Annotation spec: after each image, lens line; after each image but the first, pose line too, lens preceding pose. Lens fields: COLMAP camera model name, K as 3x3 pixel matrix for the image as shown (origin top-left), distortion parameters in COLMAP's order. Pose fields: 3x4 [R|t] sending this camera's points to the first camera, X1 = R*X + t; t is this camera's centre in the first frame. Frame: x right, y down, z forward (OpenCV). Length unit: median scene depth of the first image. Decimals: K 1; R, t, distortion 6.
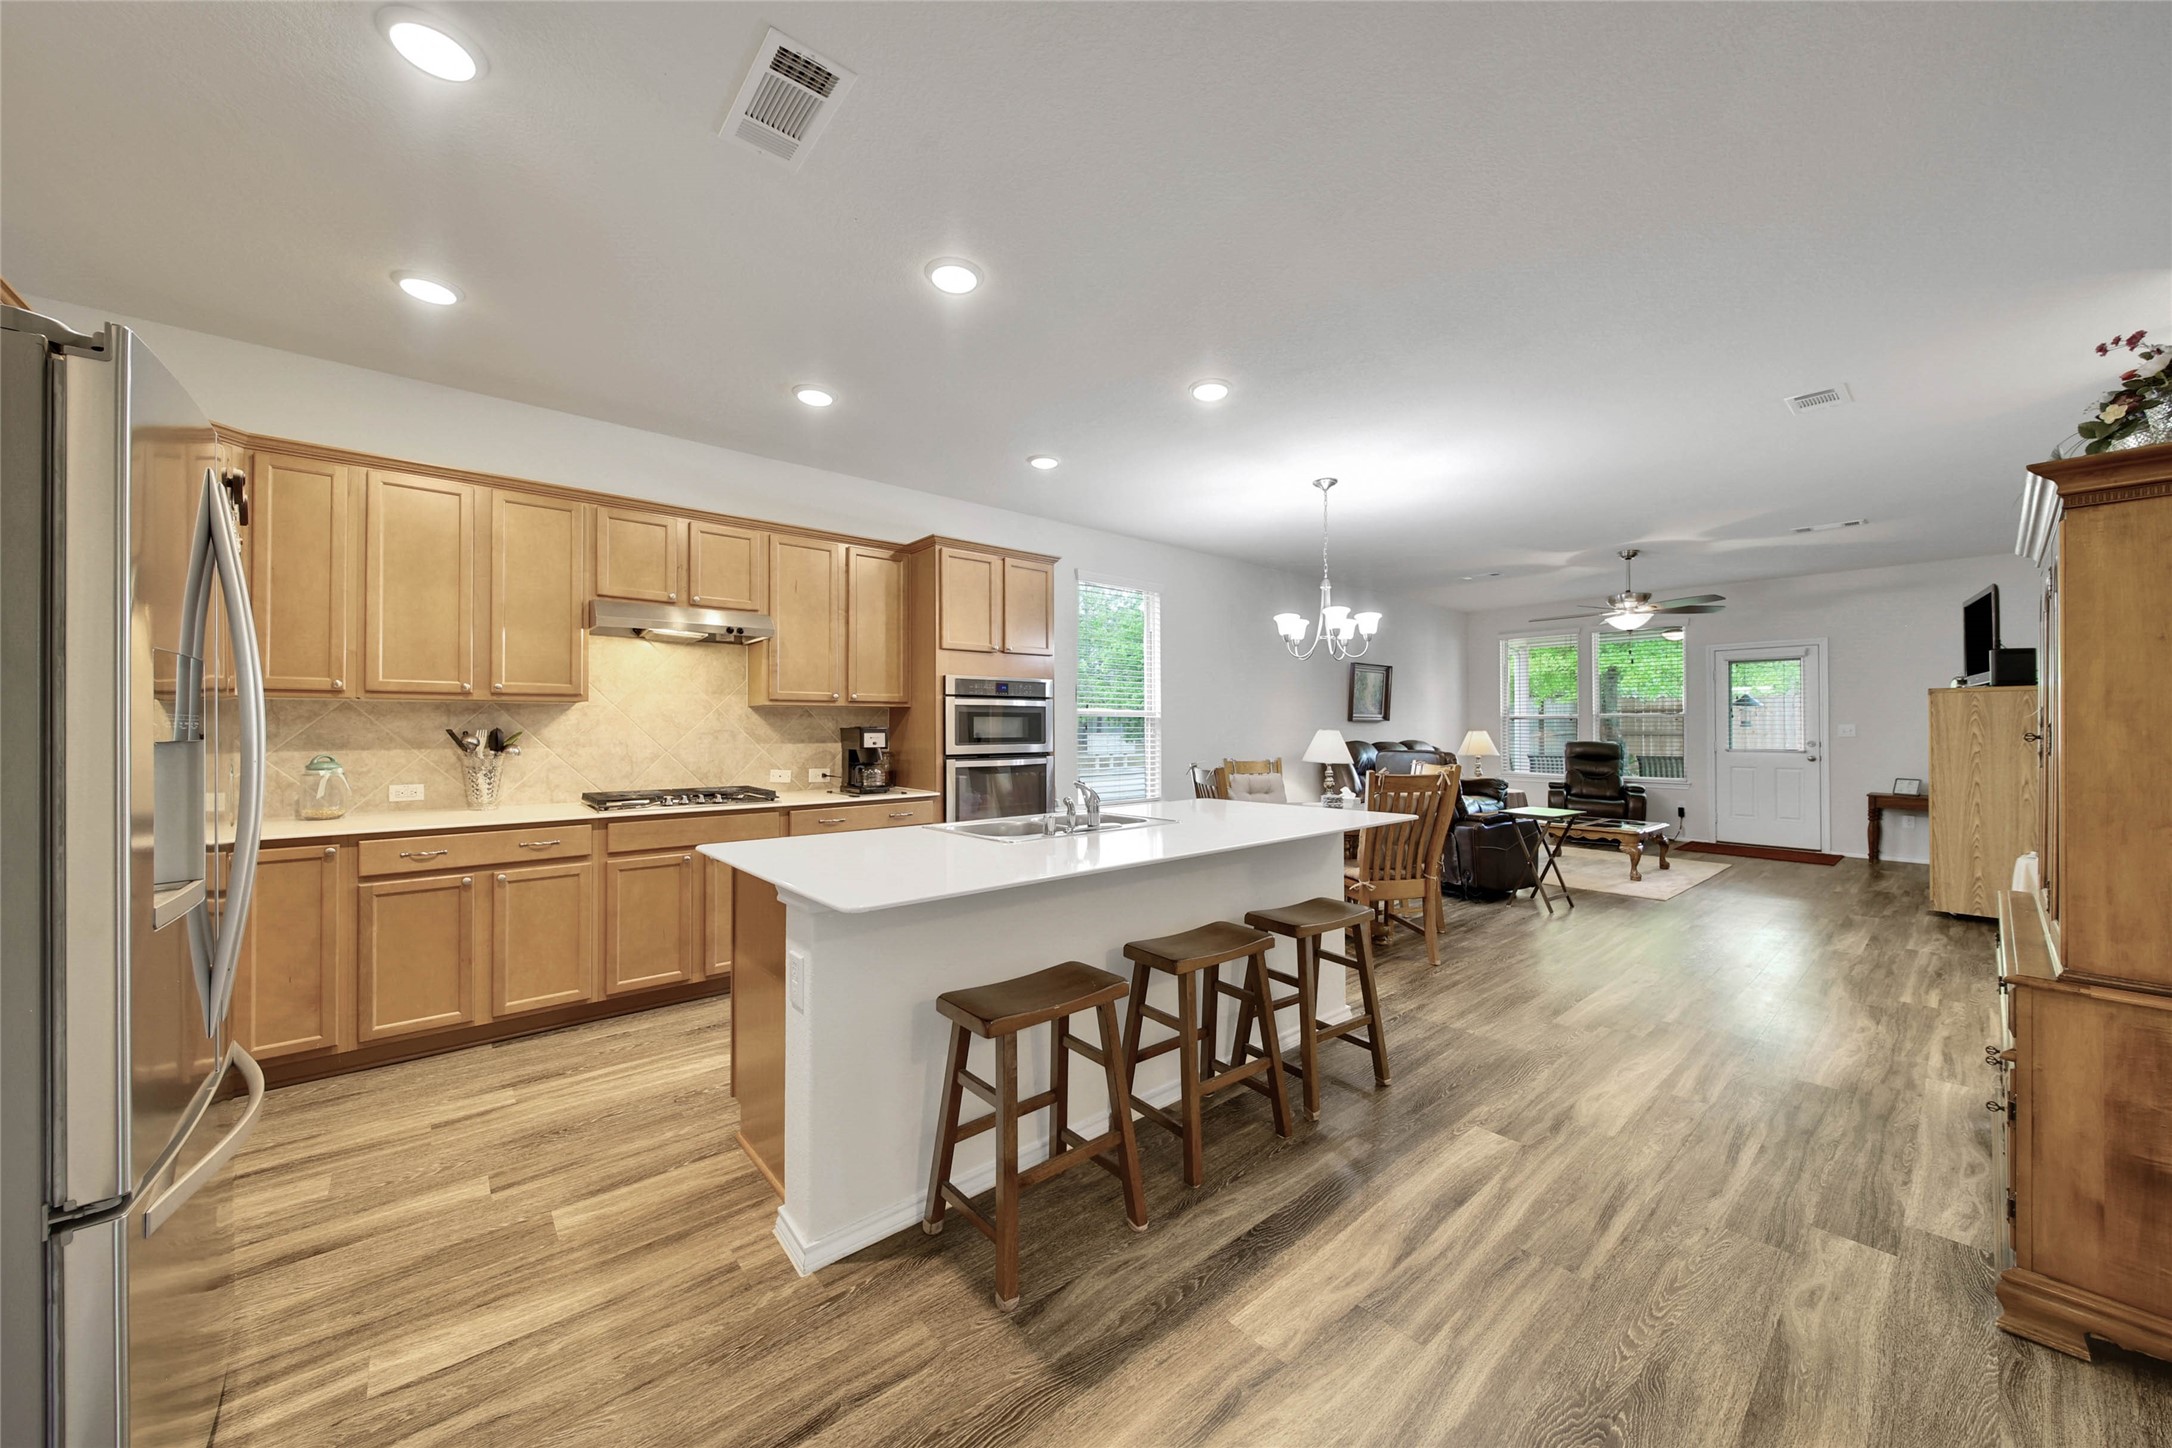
lens RADIAL K [[768.1, 0, 1087.7], [0, 768.1, 715.8], [0, 0, 1]] dist [-0.000226, -0.000855]
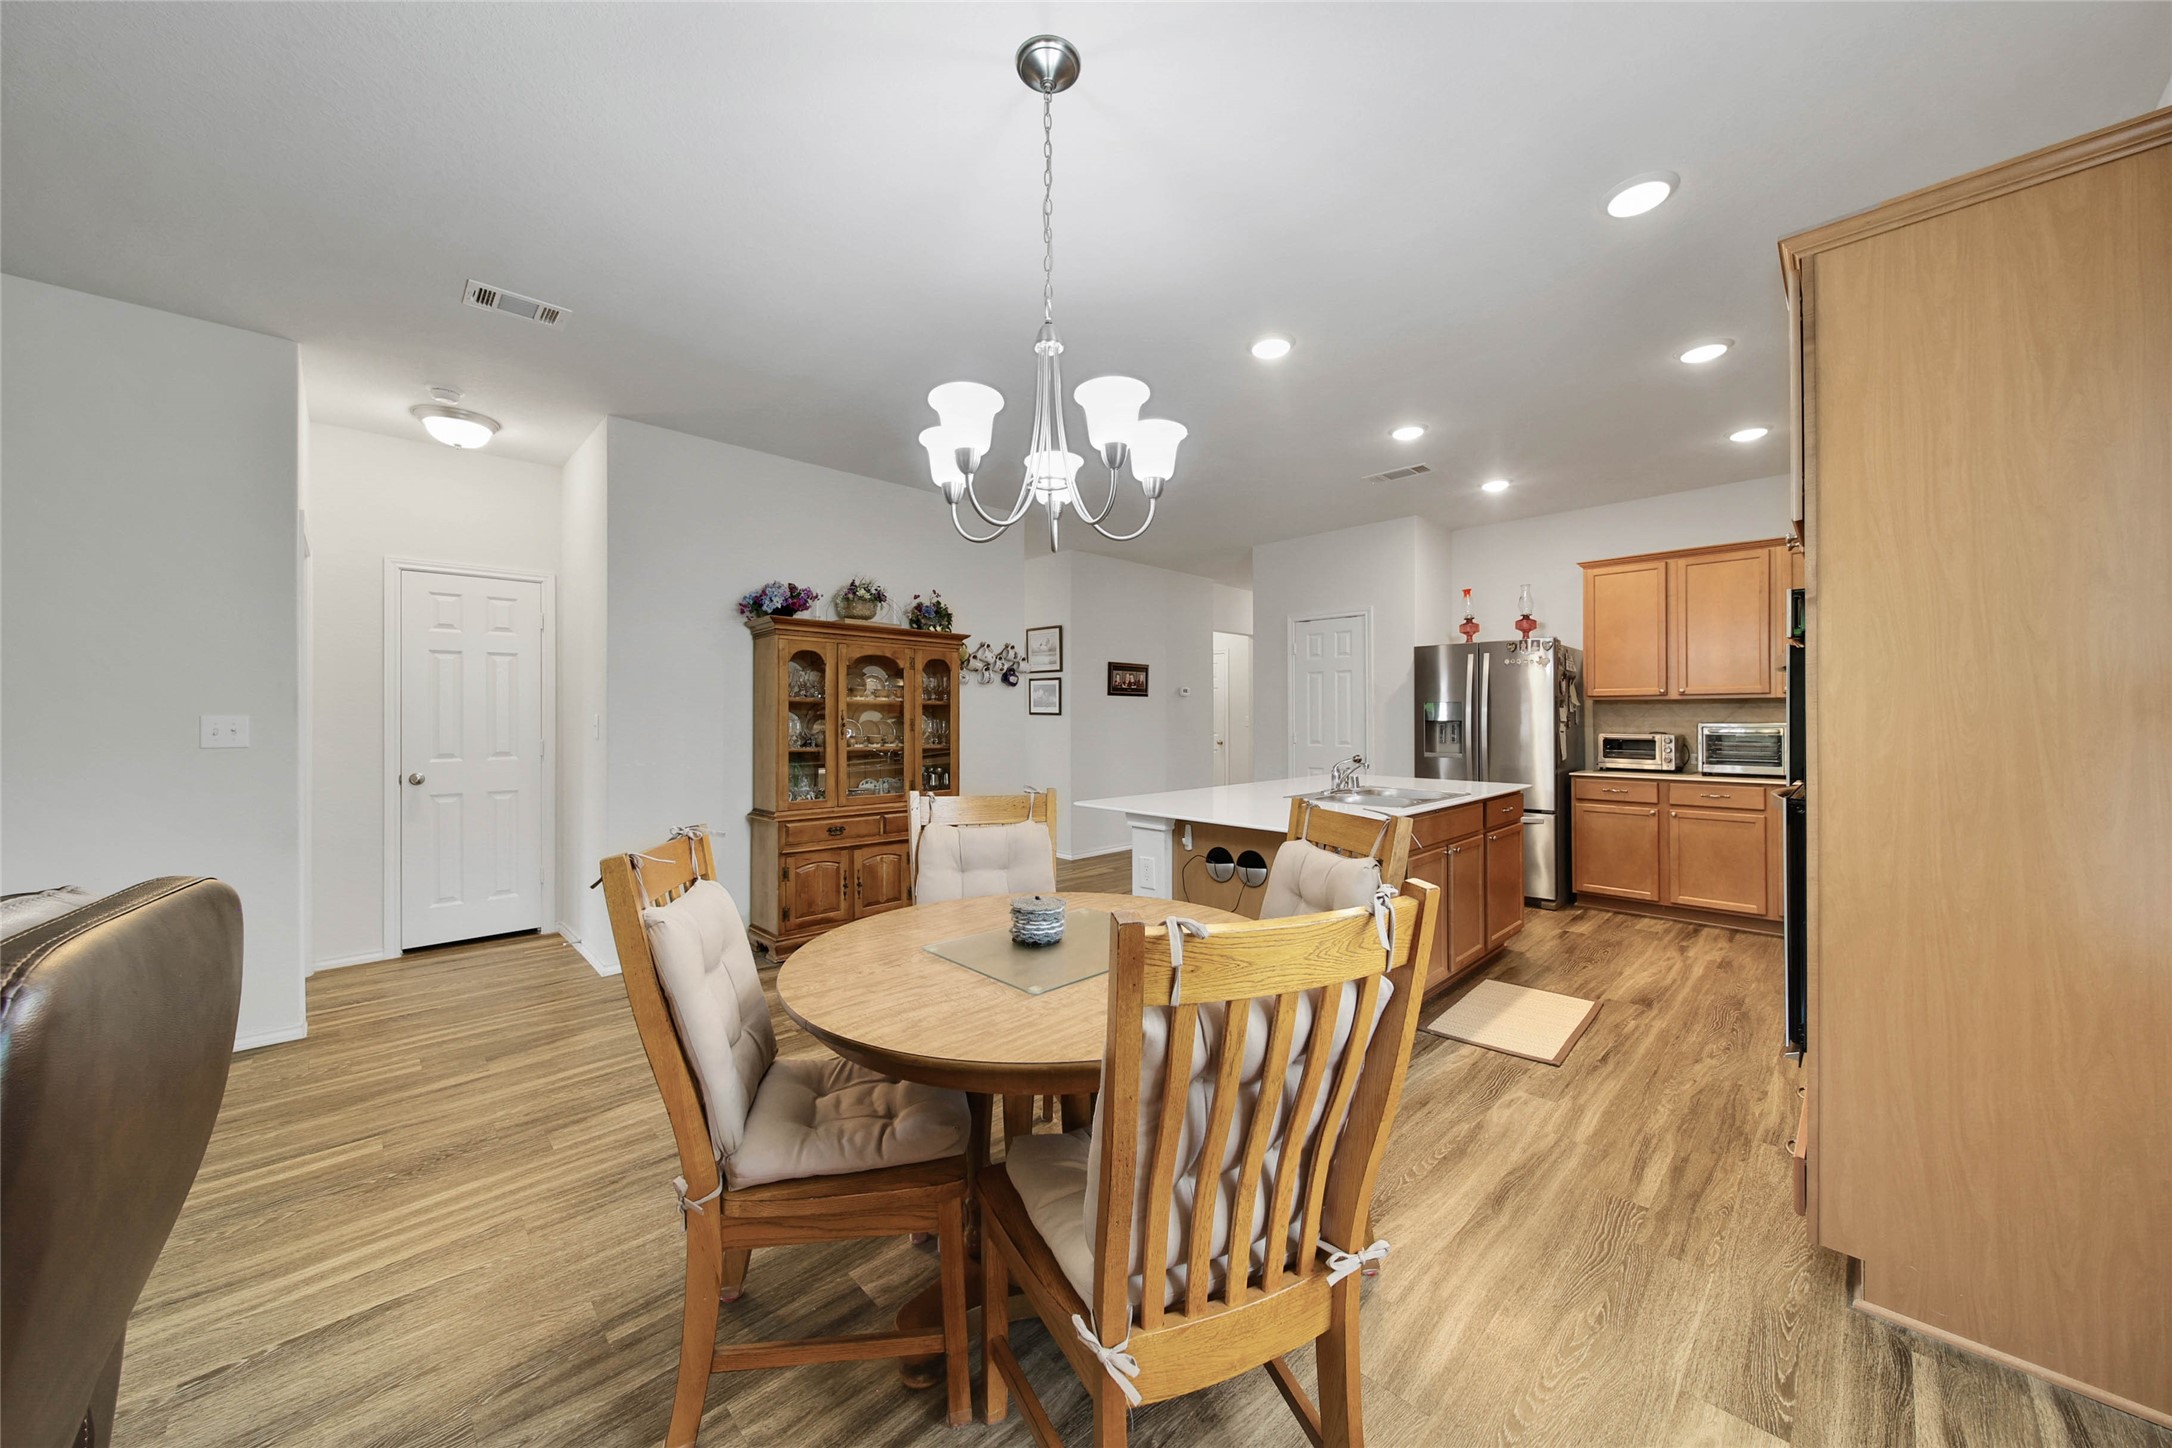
lens RADIAL K [[768.1, 0, 1087.7], [0, 768.1, 715.8], [0, 0, 1]] dist [-0.000226, -0.000855]
pose [[-0.997979, 0.004435, -0.063389, 0.452748], [0.005497, 0.999847, -0.016579, 0.023585], [0.063306, -0.016894, -0.997851, 1.954007]]
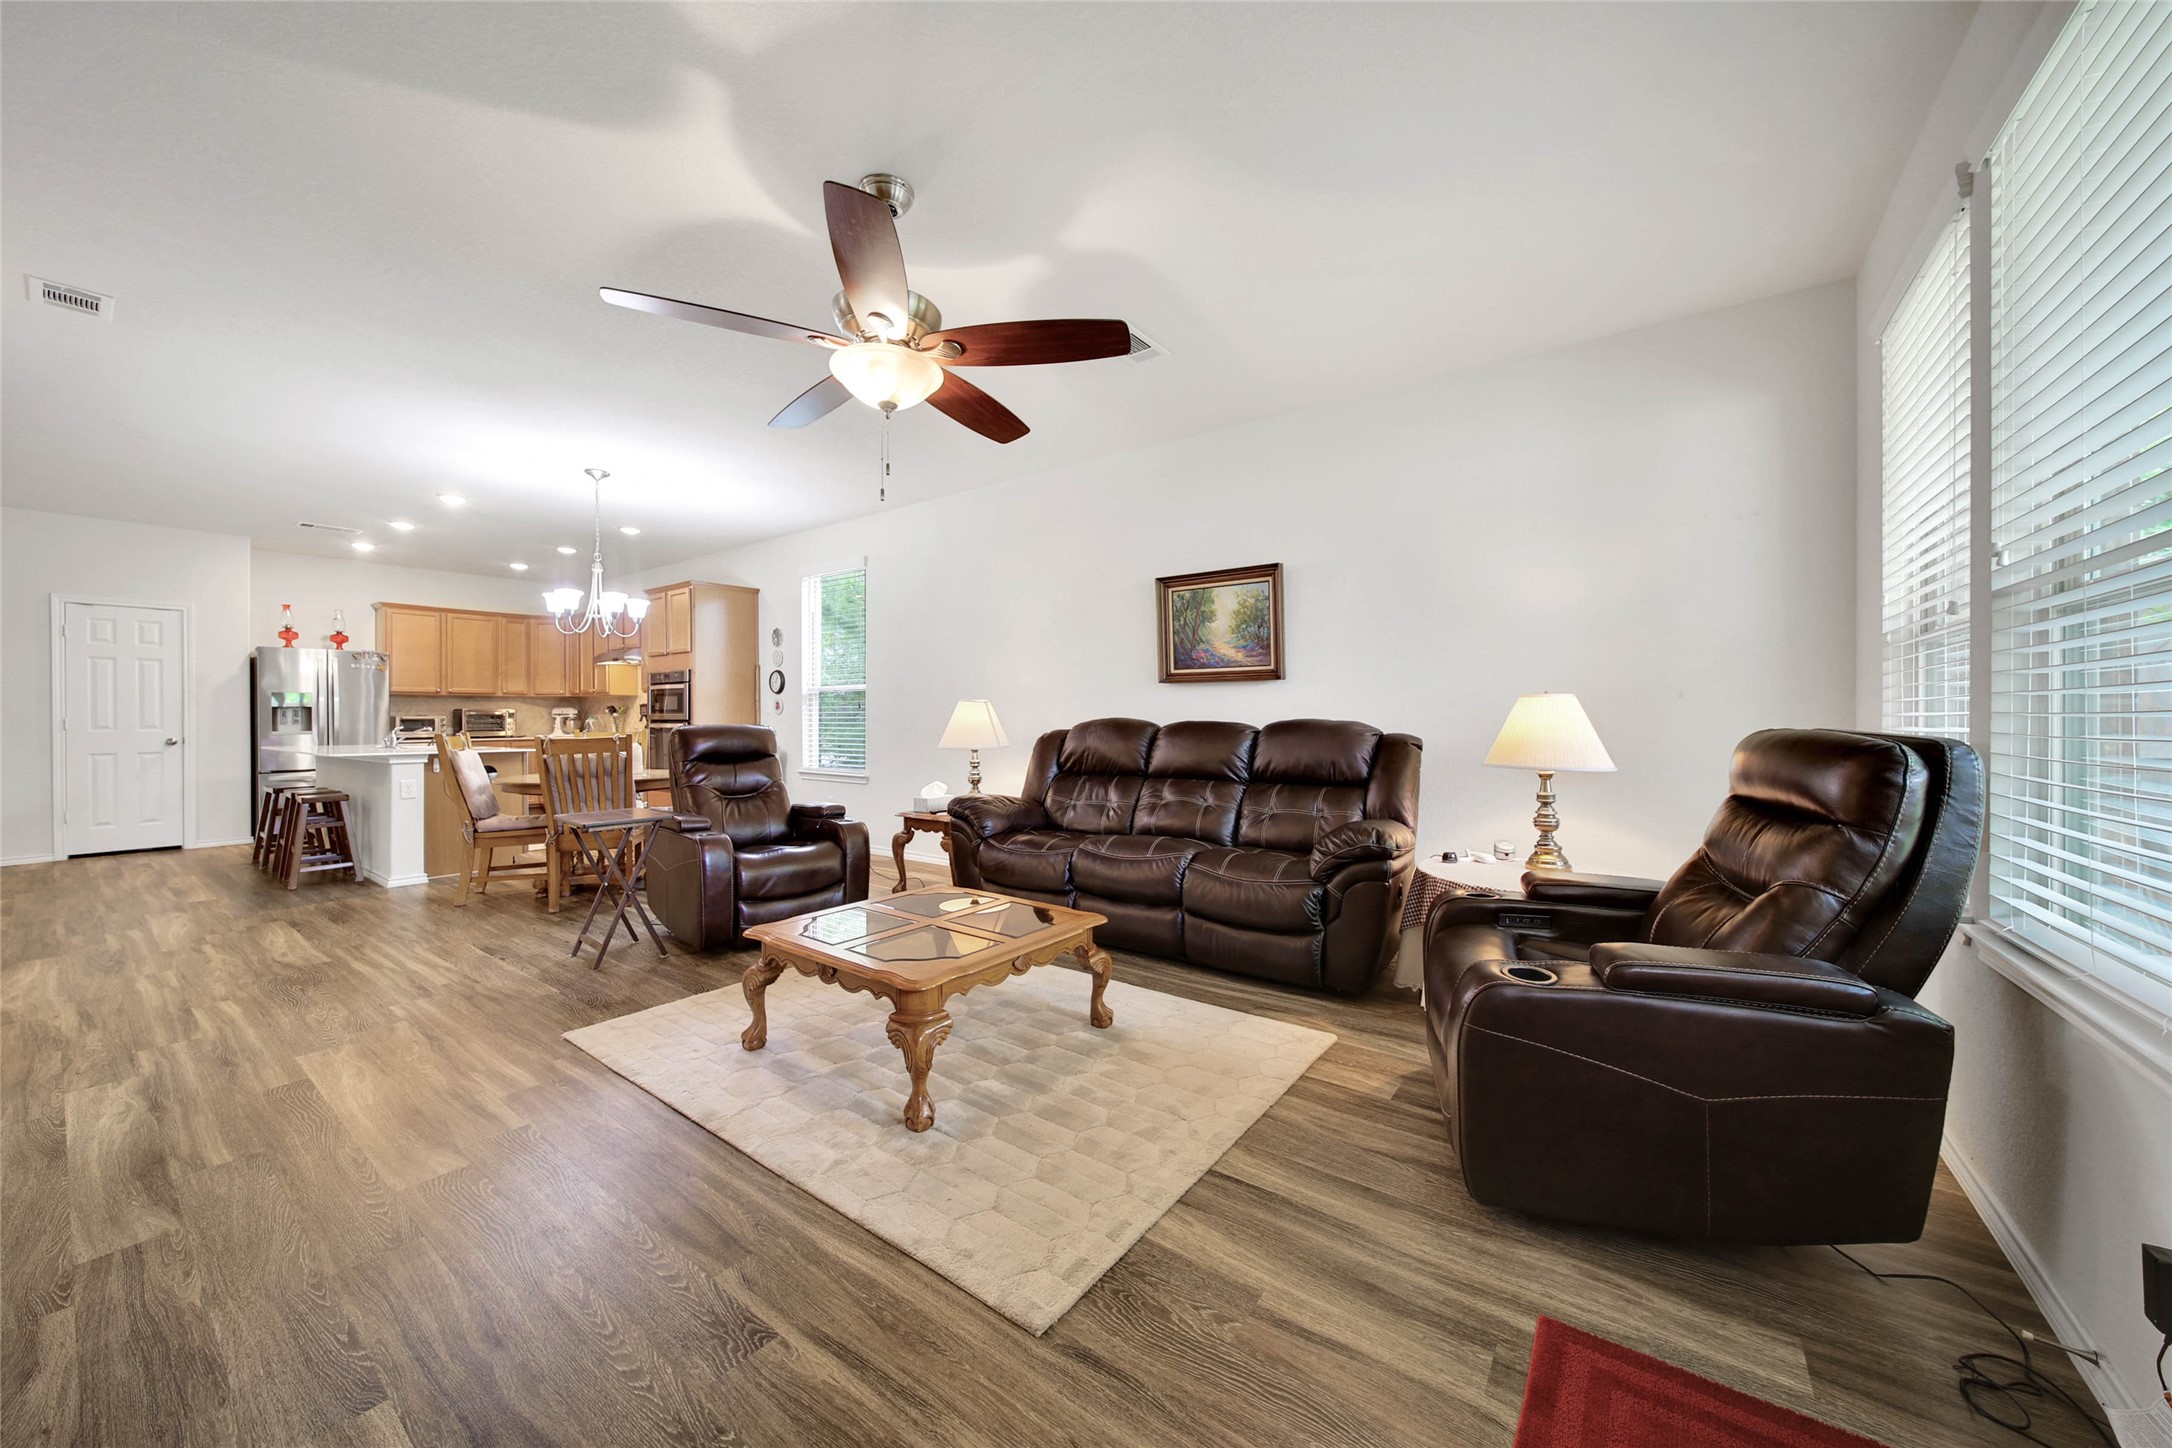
lens RADIAL K [[768.1, 0, 1087.7], [0, 768.1, 715.8], [0, 0, 1]] dist [-0.000226, -0.000855]
pose [[0.226692, 0.001854, -0.973965, 2.174401], [0.018810, 0.999803, 0.006282, 0.065176], [0.973785, -0.019745, 0.226612, 2.030547]]
